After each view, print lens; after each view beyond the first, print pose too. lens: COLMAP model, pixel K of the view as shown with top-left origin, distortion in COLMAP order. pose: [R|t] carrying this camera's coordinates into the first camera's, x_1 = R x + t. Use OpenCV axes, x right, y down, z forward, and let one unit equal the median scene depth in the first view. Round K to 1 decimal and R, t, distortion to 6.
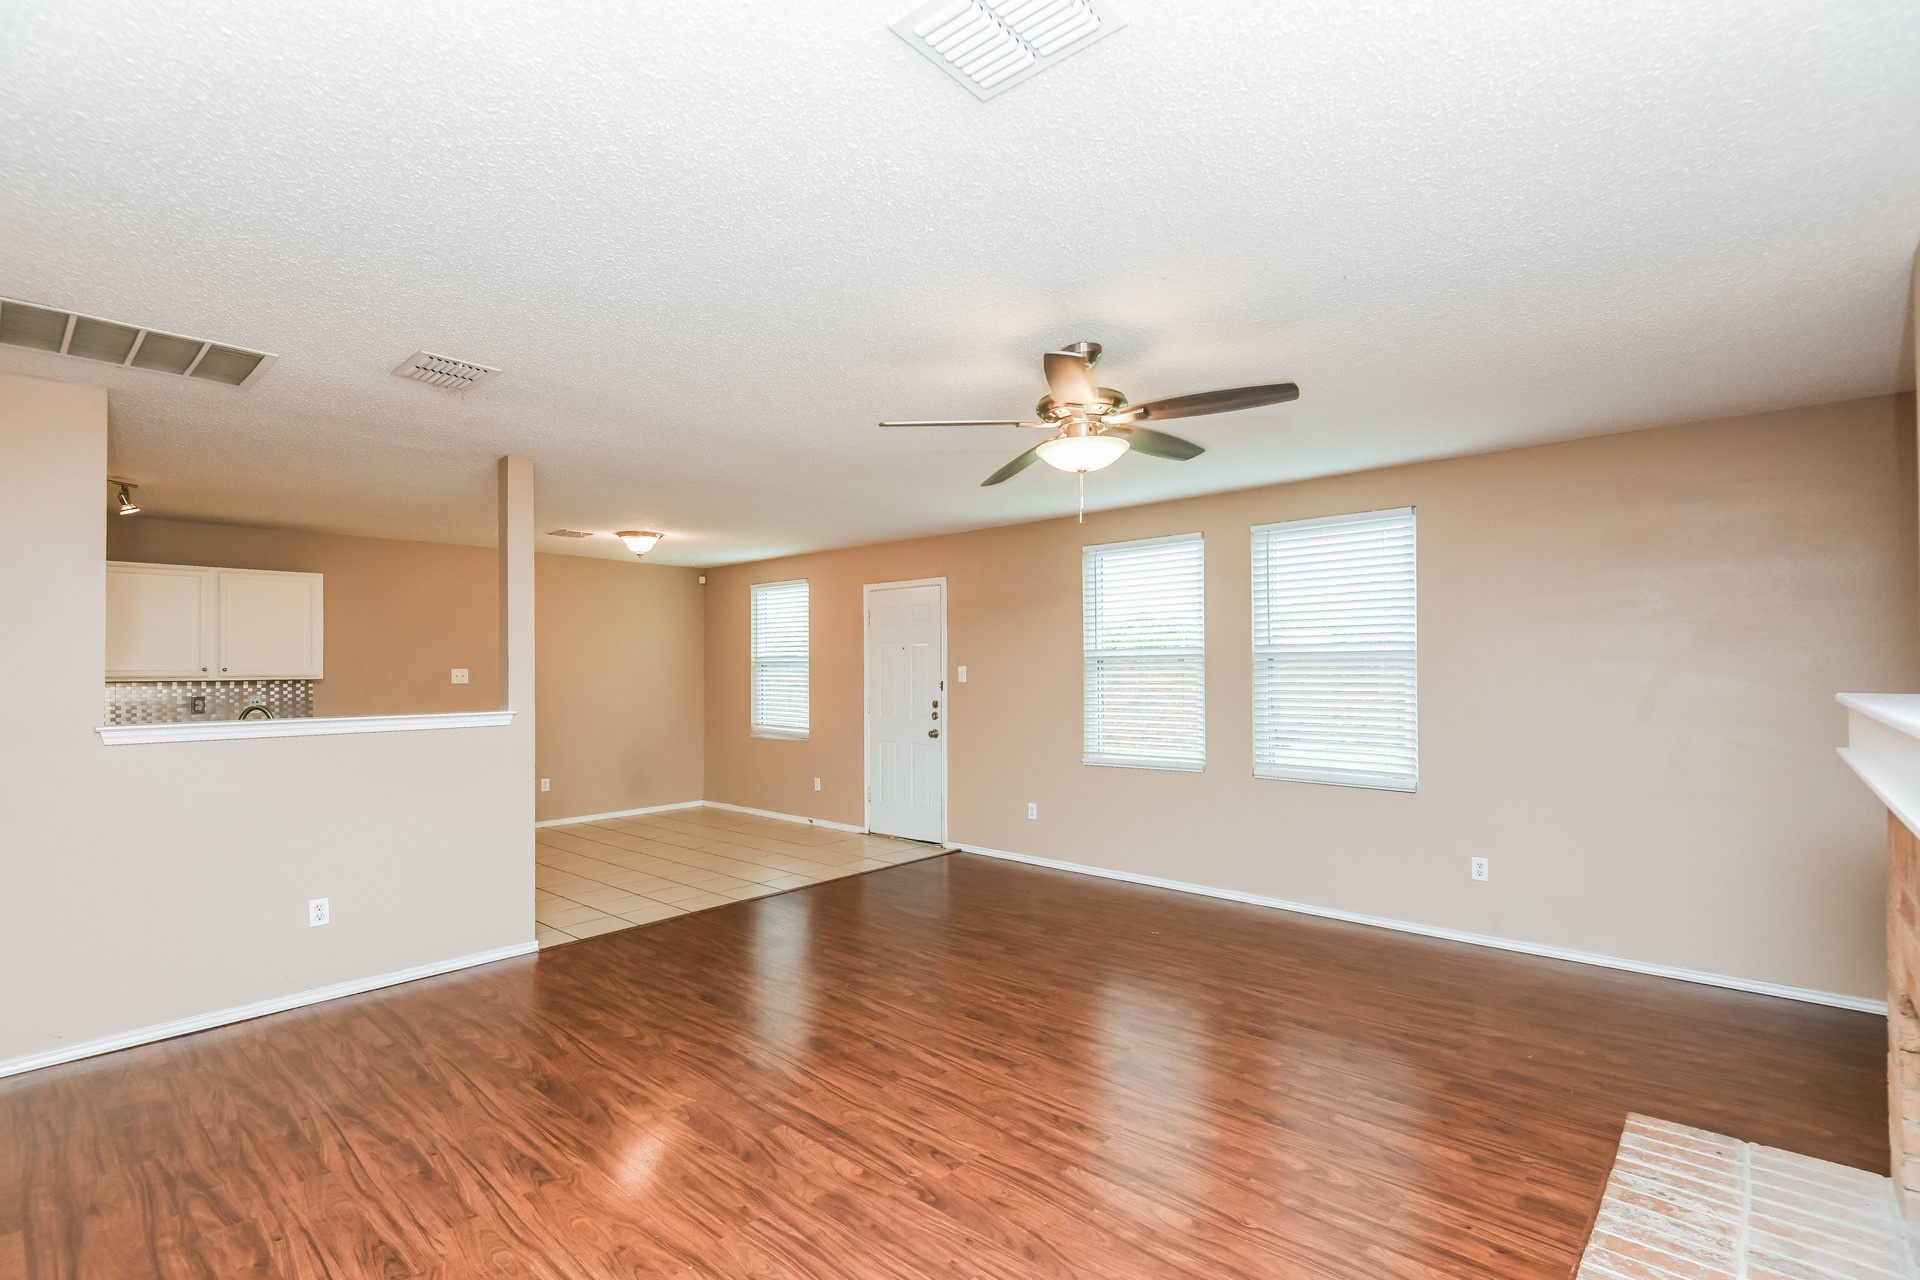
lens RADIAL K [[883.2, 0, 951.9], [0, 883.2, 649.1], [0, 0, 1]] dist [0.004149, -0.000292]
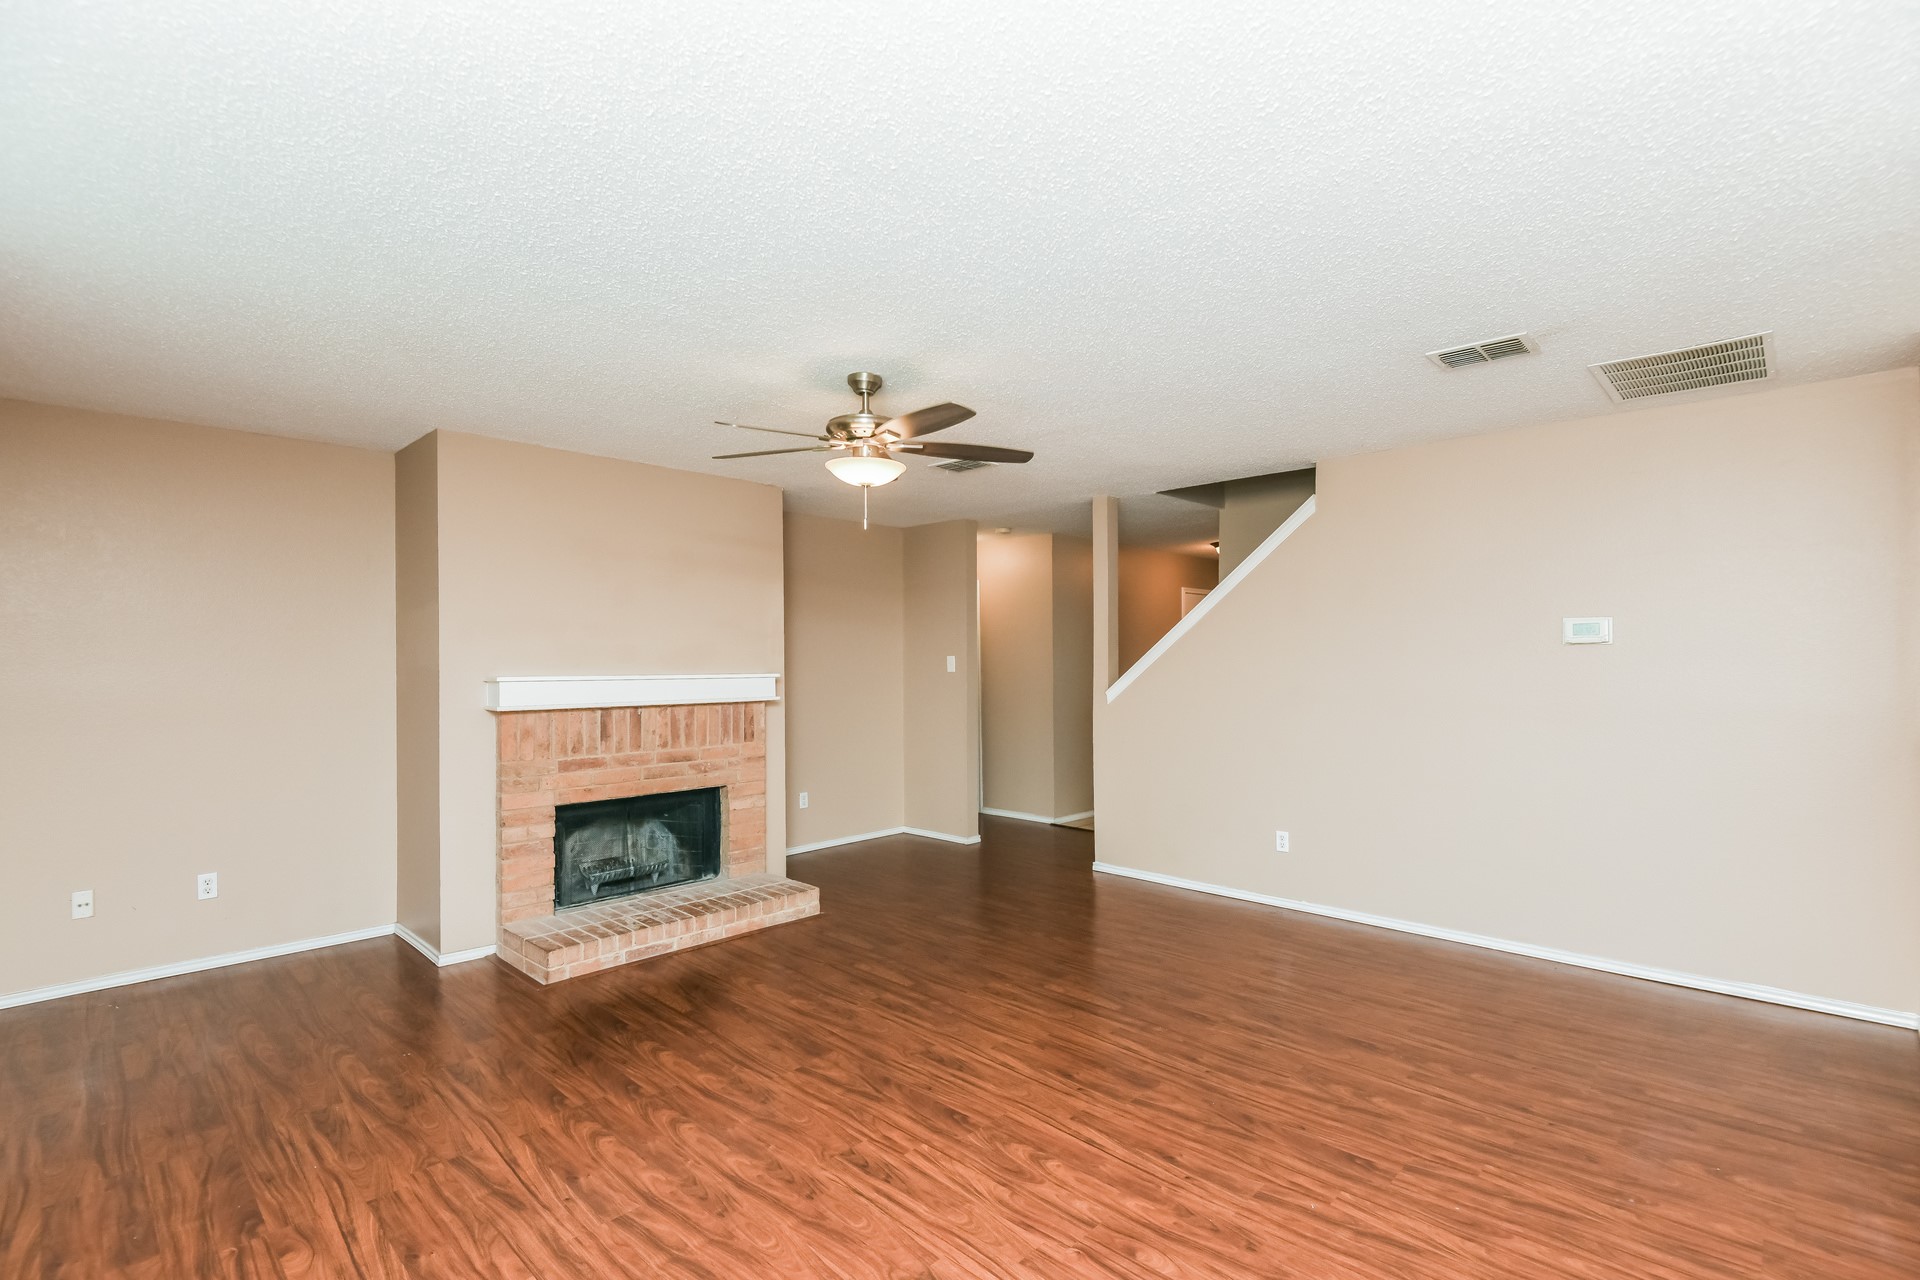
lens RADIAL K [[883.2, 0, 955.9], [0, 883.2, 648.4], [0, 0, 1]] dist [0.004149, -0.000292]
pose [[-0.999432, 0.010612, 0.031974, -0.002256], [0.009438, 0.999284, -0.036649, 0.042541], [-0.032340, -0.036326, -0.998817, 1.866793]]
